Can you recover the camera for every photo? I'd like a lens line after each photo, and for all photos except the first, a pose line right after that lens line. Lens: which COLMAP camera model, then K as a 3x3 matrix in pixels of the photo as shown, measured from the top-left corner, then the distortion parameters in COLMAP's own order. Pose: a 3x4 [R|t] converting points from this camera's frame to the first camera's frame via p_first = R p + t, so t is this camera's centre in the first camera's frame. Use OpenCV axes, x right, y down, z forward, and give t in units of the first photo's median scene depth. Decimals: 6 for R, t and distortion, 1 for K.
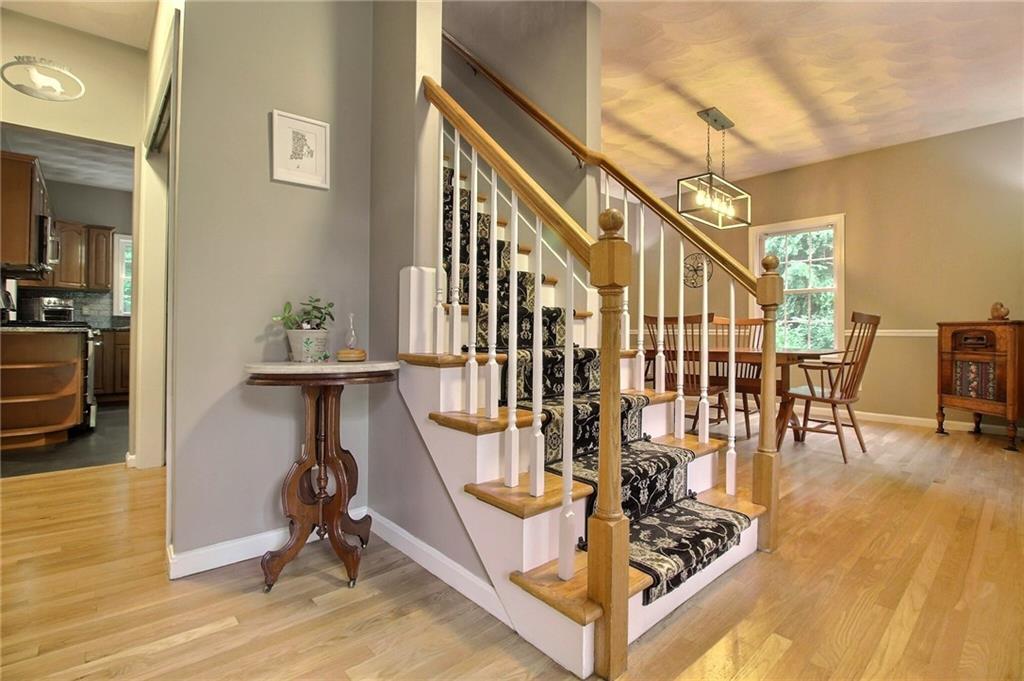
lens RADIAL K [[472.4, 0, 516.2], [0, 472.4, 334.9], [0, 0, 1]] dist [-0.013089, -0.003073]
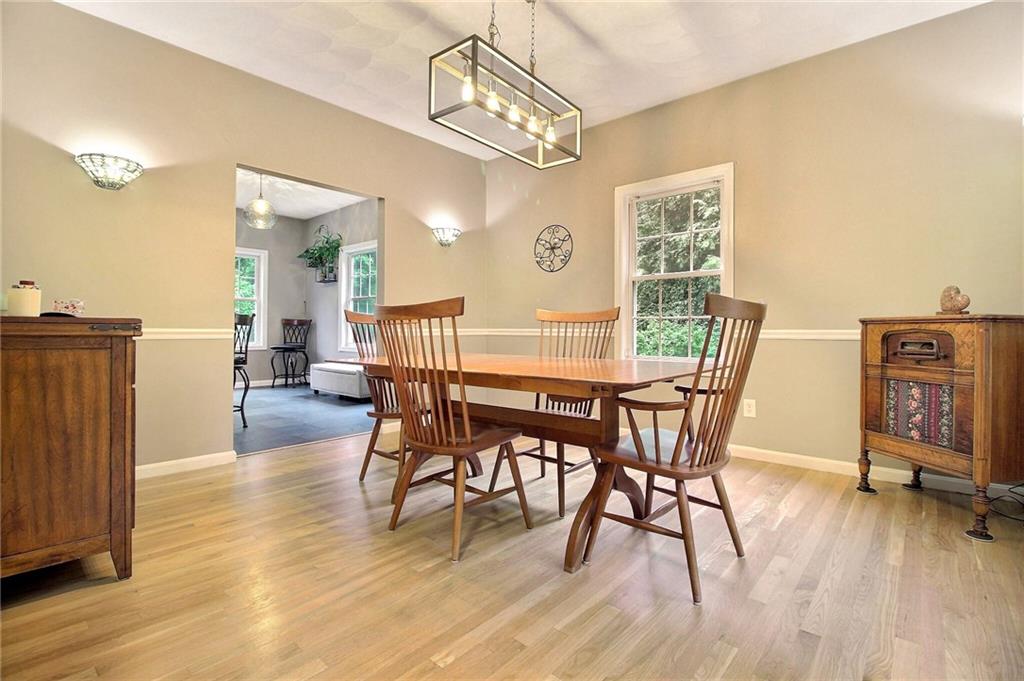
lens RADIAL K [[472.4, 0, 511.5], [0, 472.4, 331.9], [0, 0, 1]] dist [-0.013089, -0.003073]
pose [[0.994166, 0.004219, 0.107776, 0.376925], [-0.003862, 0.999986, -0.003521, -0.004409], [-0.107790, 0.003084, 0.994169, 0.434793]]
